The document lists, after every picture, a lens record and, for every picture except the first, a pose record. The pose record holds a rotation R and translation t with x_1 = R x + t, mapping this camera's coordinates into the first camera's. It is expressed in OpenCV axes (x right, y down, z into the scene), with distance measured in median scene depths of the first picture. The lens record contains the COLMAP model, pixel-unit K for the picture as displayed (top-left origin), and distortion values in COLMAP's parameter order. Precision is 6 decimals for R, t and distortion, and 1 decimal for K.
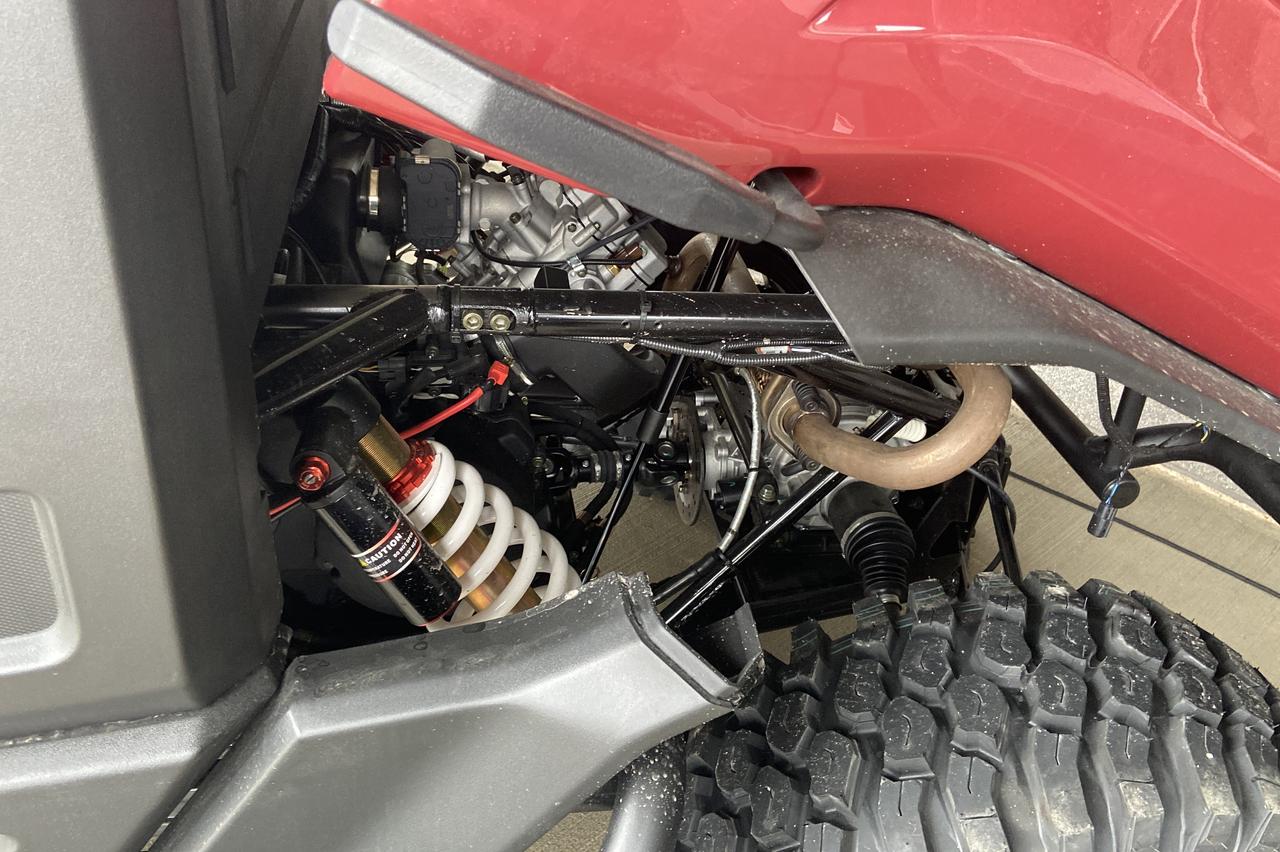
lens RADIAL K [[1088.8, 0, 638.7], [0, 1088.8, 400.4], [0, 0, 1]] dist [0.129370, -0.173574]
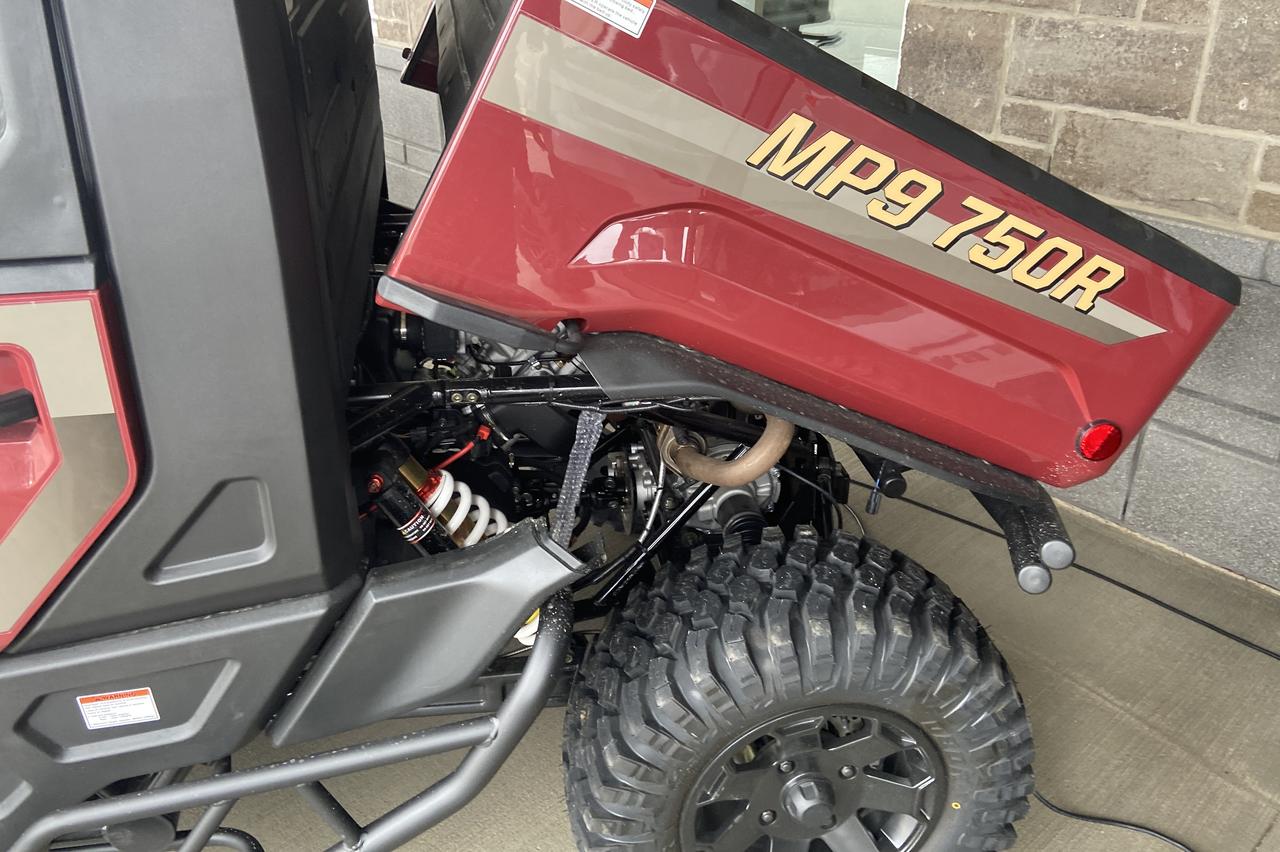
lens RADIAL K [[1088.8, 0, 638.7], [0, 1088.8, 400.4], [0, 0, 1]] dist [0.129370, -0.173574]
pose [[0.997221, -0.065096, -0.036224, 0.211446], [0.061912, 0.994626, -0.082982, 0.099643], [0.041432, 0.080509, 0.995892, -0.787682]]
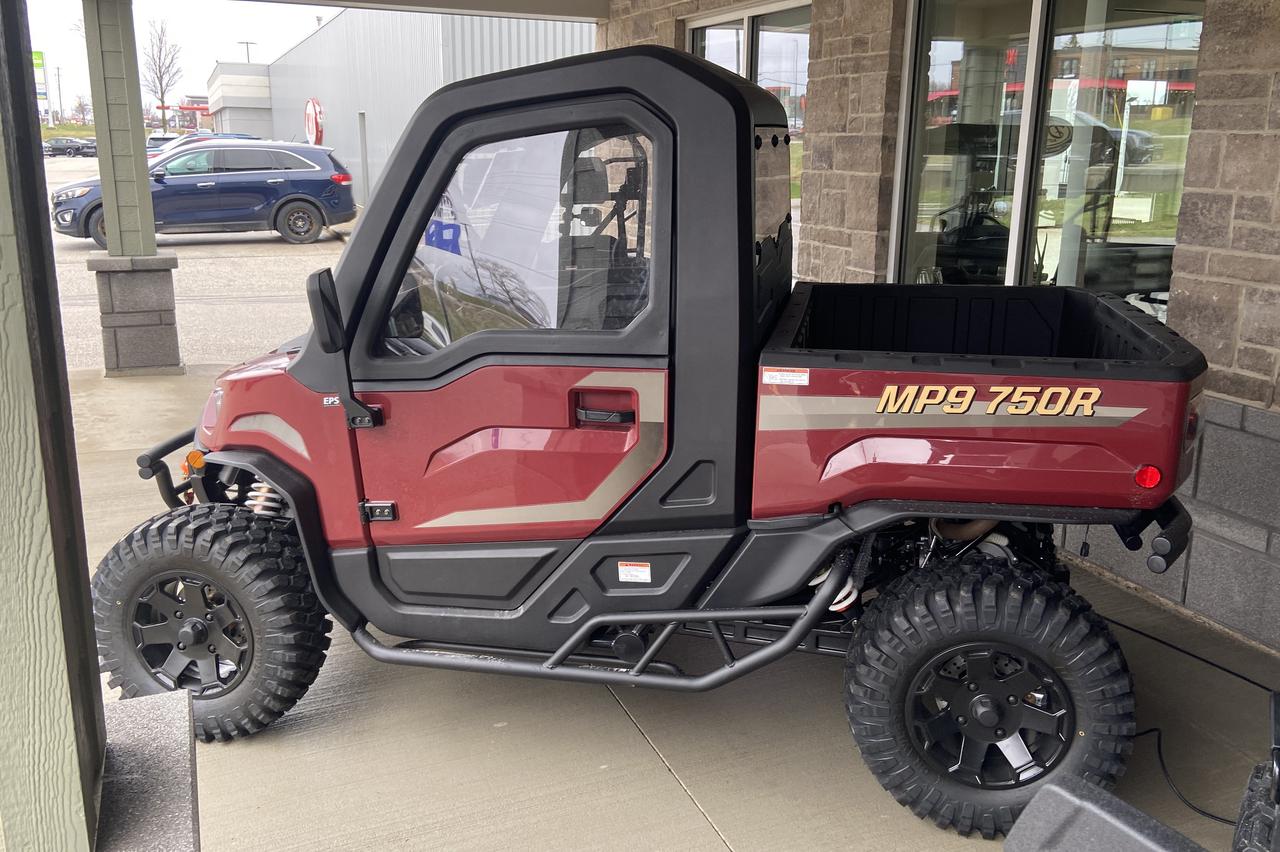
lens RADIAL K [[1088.8, 0, 638.7], [0, 1088.8, 400.4], [0, 0, 1]] dist [0.129370, -0.173574]
pose [[0.927501, 0.003548, -0.373804, 0.638477], [-0.121356, 0.948654, -0.292109, 0.823649], [0.353574, 0.316295, 0.880308, -2.282366]]
